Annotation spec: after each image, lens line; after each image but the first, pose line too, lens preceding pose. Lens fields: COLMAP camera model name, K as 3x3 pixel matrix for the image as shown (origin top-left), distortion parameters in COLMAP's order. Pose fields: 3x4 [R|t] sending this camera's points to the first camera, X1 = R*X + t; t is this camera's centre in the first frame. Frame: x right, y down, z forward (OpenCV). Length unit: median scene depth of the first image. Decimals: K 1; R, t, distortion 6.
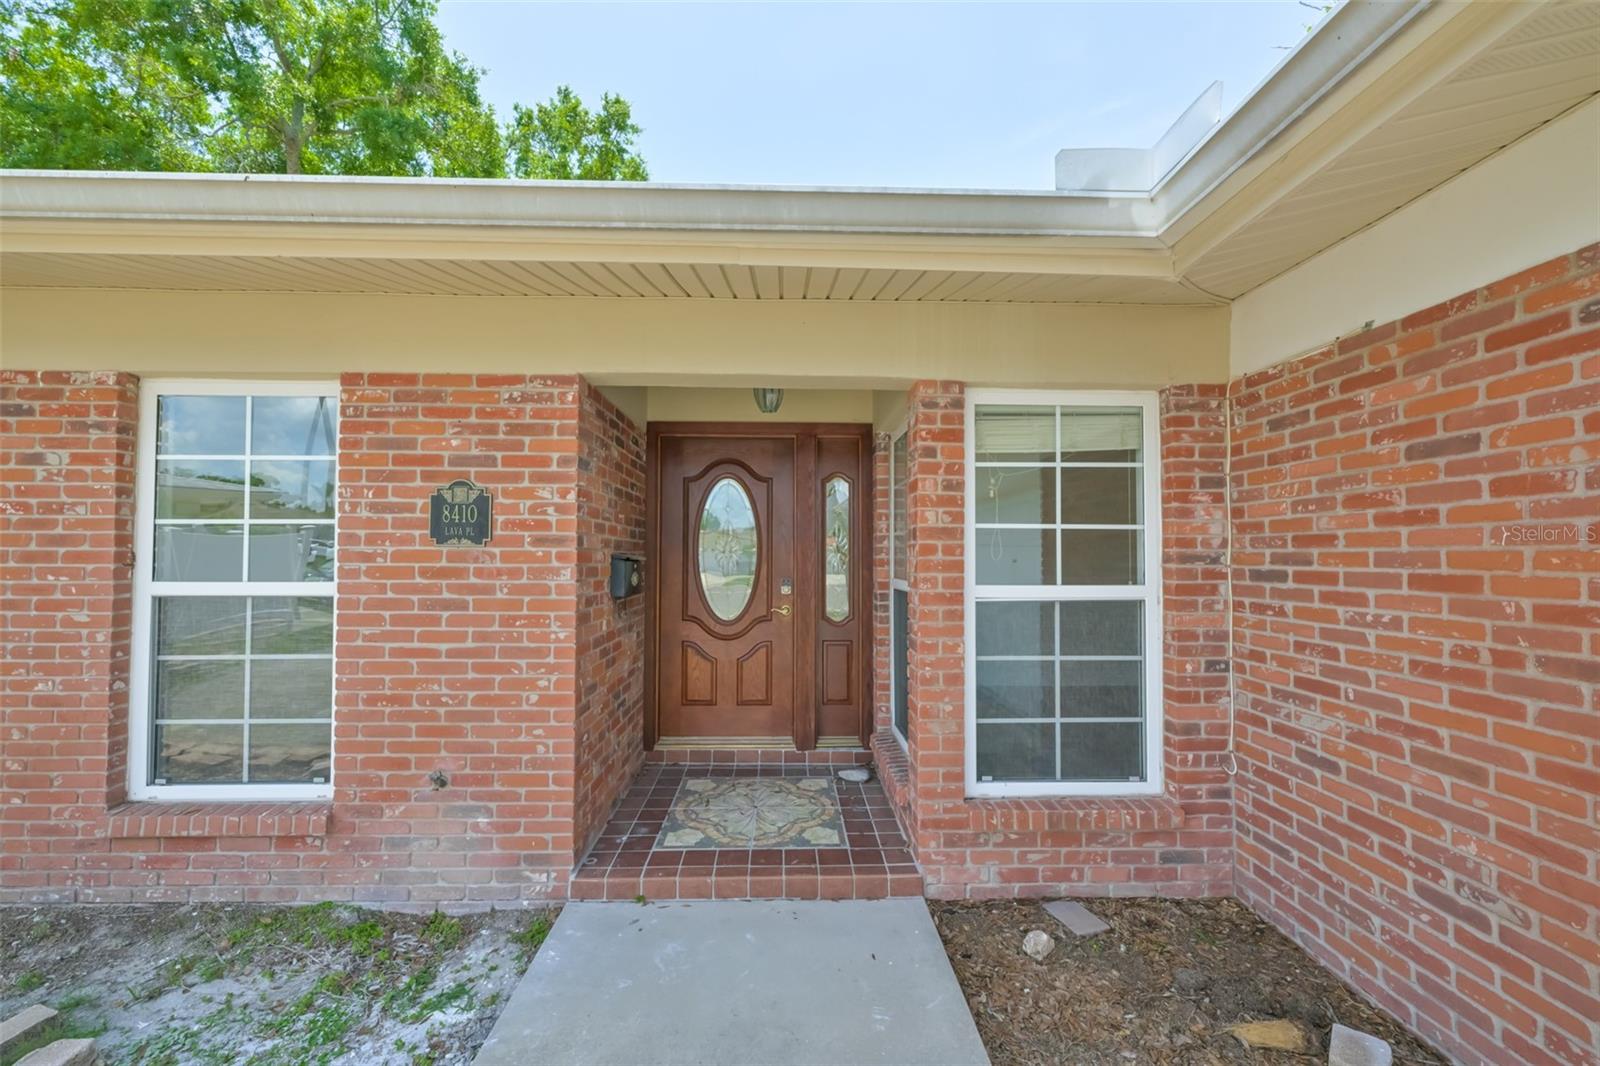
lens RADIAL K [[634.3, 0, 798.4], [0, 634.3, 535.4], [0, 0, 1]] dist [0.000166, -0.000086]
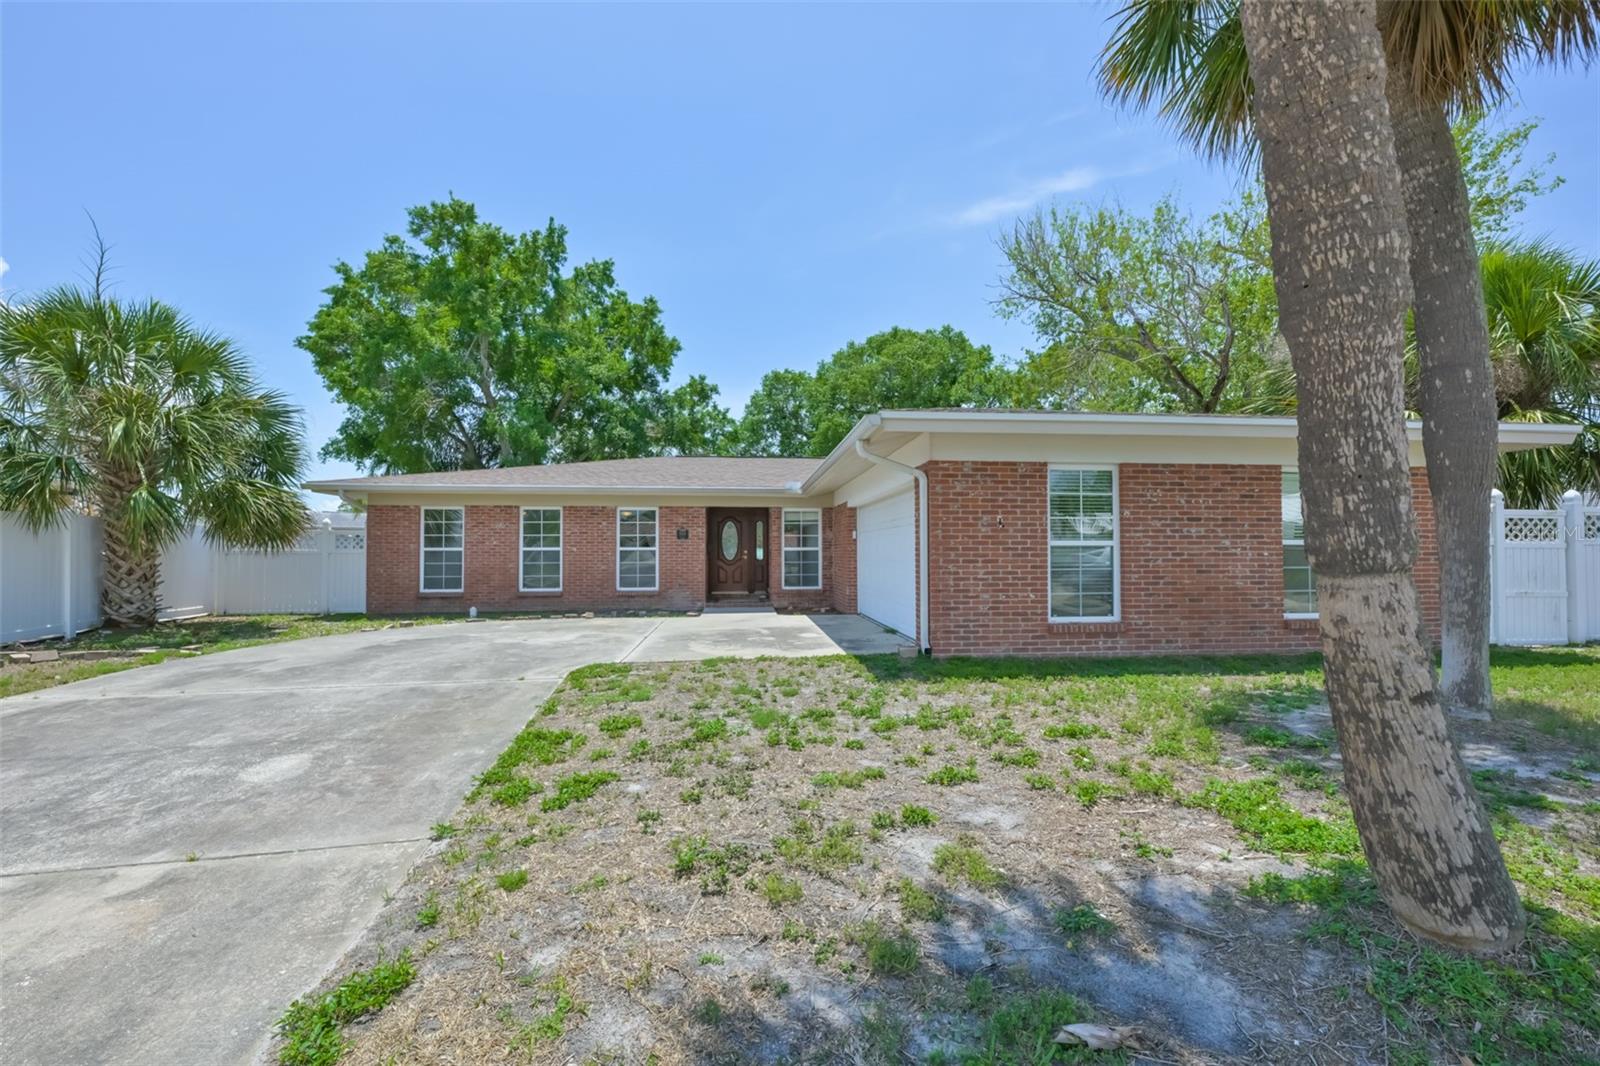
lens RADIAL K [[634.3, 0, 798.4], [0, 634.3, 535.4], [0, 0, 1]] dist [0.000166, -0.000086]
pose [[0.997550, -0.003582, 0.069862, 0.041724], [0.003018, 0.999962, 0.008183, -0.057197], [-0.069888, -0.007952, 0.997523, -4.009596]]
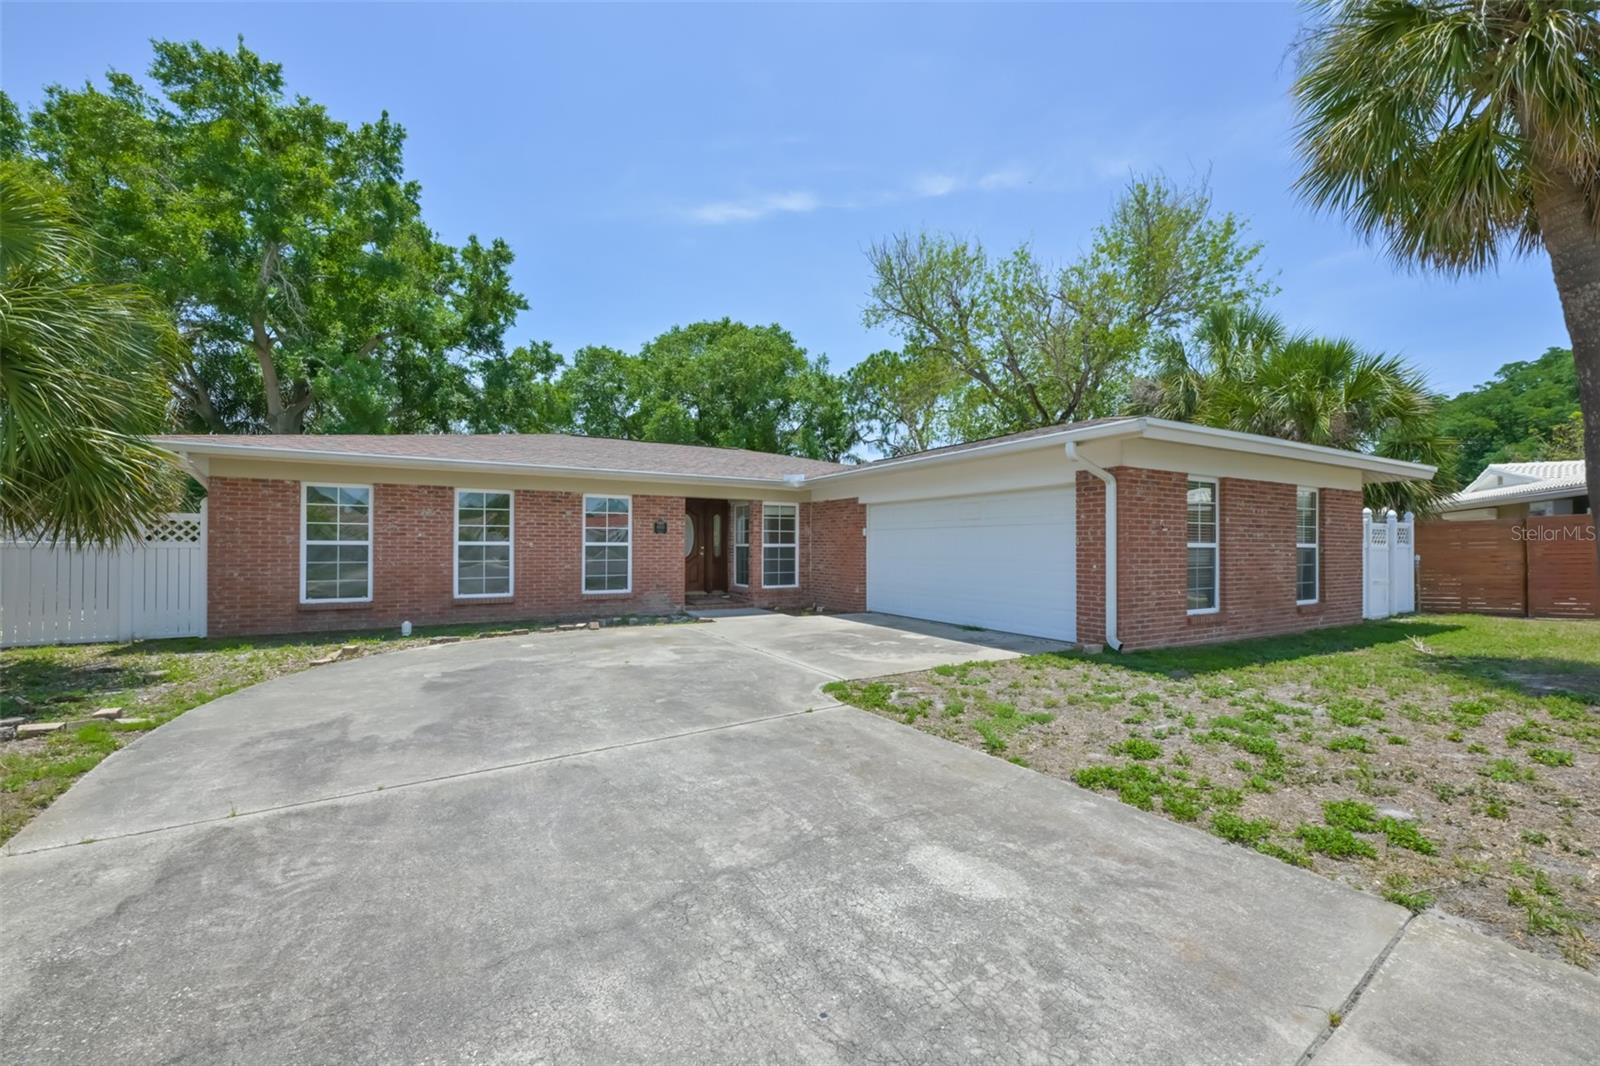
lens RADIAL K [[634.9, 0, 792.9], [0, 634.9, 540.1], [0, 0, 1]] dist [-0.000058, -0.000263]
pose [[0.885451, 0.004804, 0.464708, -1.709701], [-0.017597, 0.999576, 0.023195, -0.060184], [-0.464399, -0.028715, 0.885160, -3.250801]]
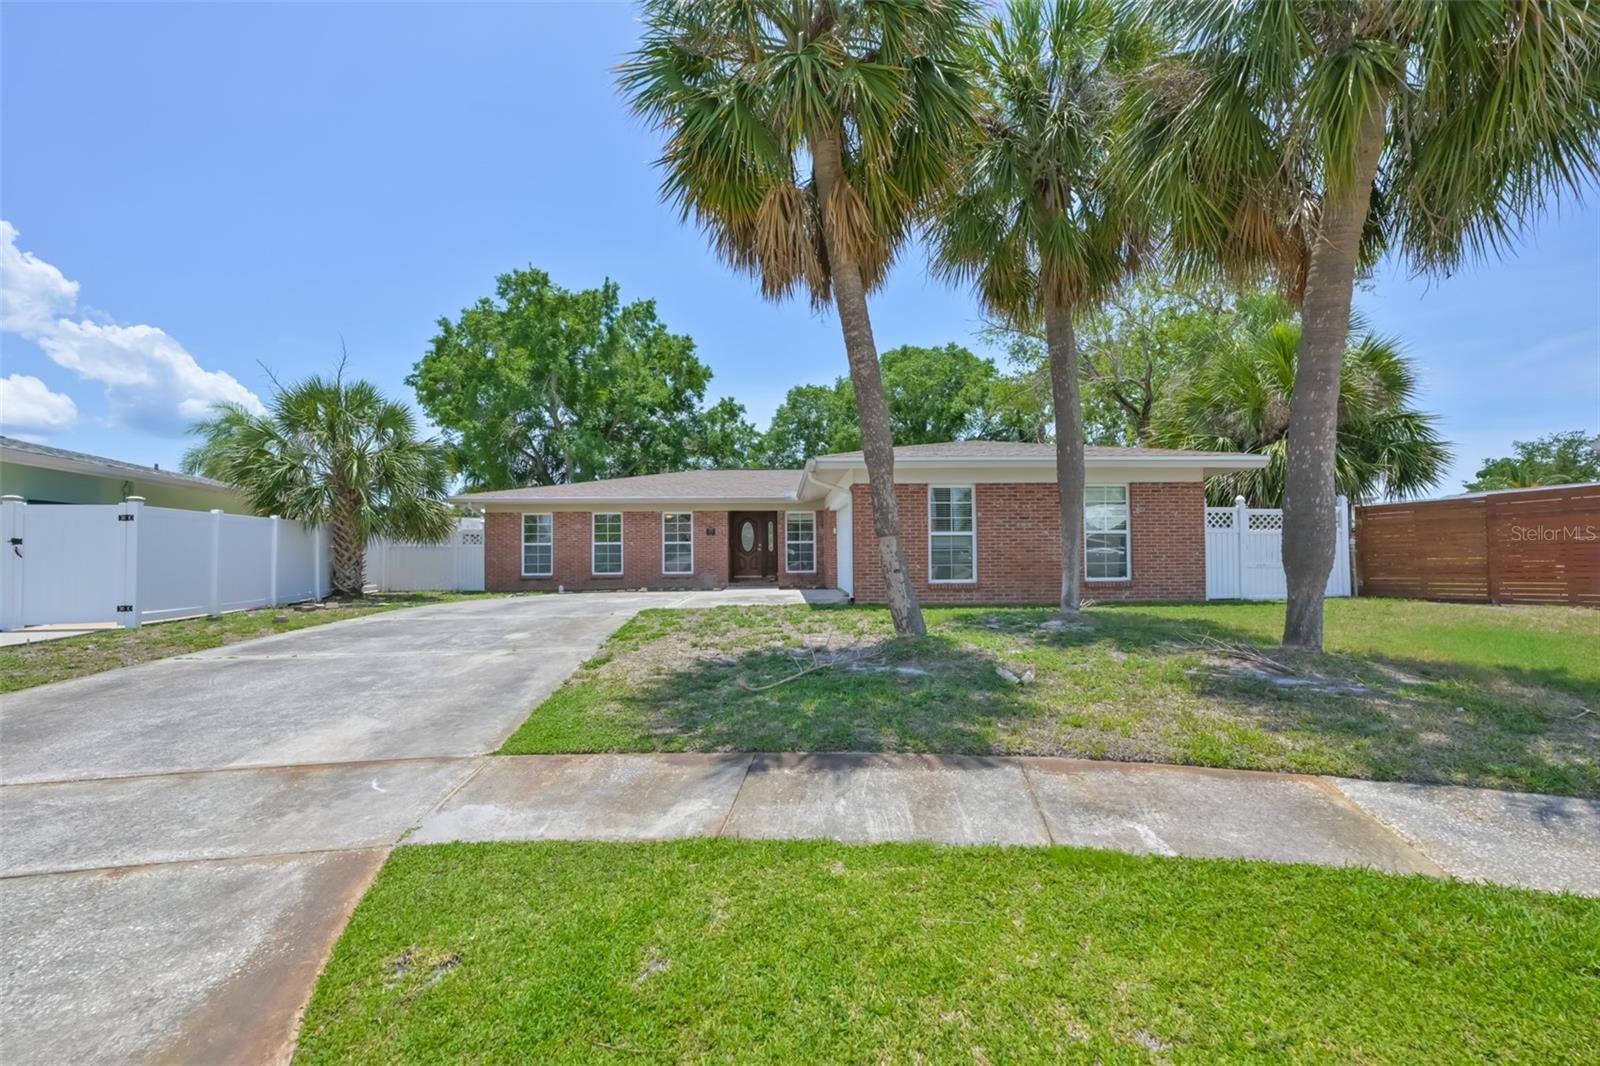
lens RADIAL K [[641.2, 0, 800.0], [0, 641.2, 533.0], [0, 0, 1]] dist [-0.000113, -0.000027]
pose [[0.999880, -0.012057, 0.009763, 0.348473], [0.012008, 0.999915, 0.005104, -0.037113], [-0.009824, -0.004986, 0.999939, -5.699608]]
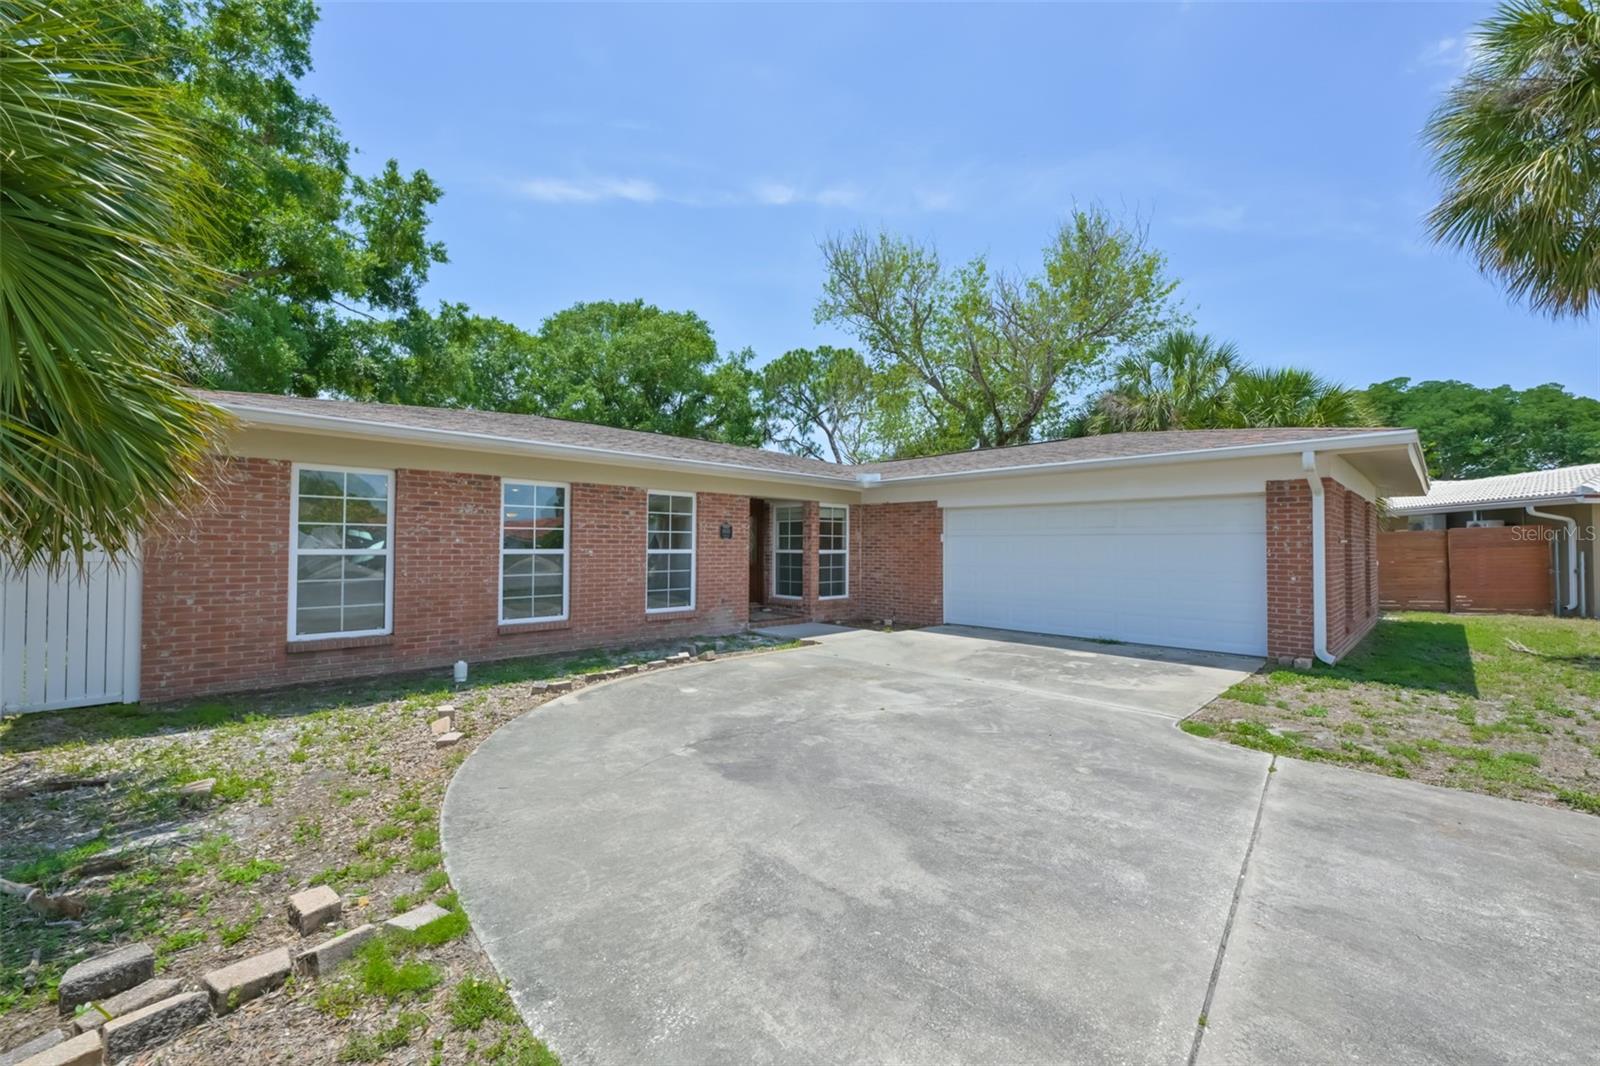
lens RADIAL K [[634.3, 0, 798.4], [0, 634.3, 535.4], [0, 0, 1]] dist [0.000166, -0.000086]
pose [[0.735903, 0.013212, 0.676958, -2.653049], [-0.028053, 0.999546, 0.010988, -0.059567], [-0.676505, -0.027077, 0.735940, -1.983941]]
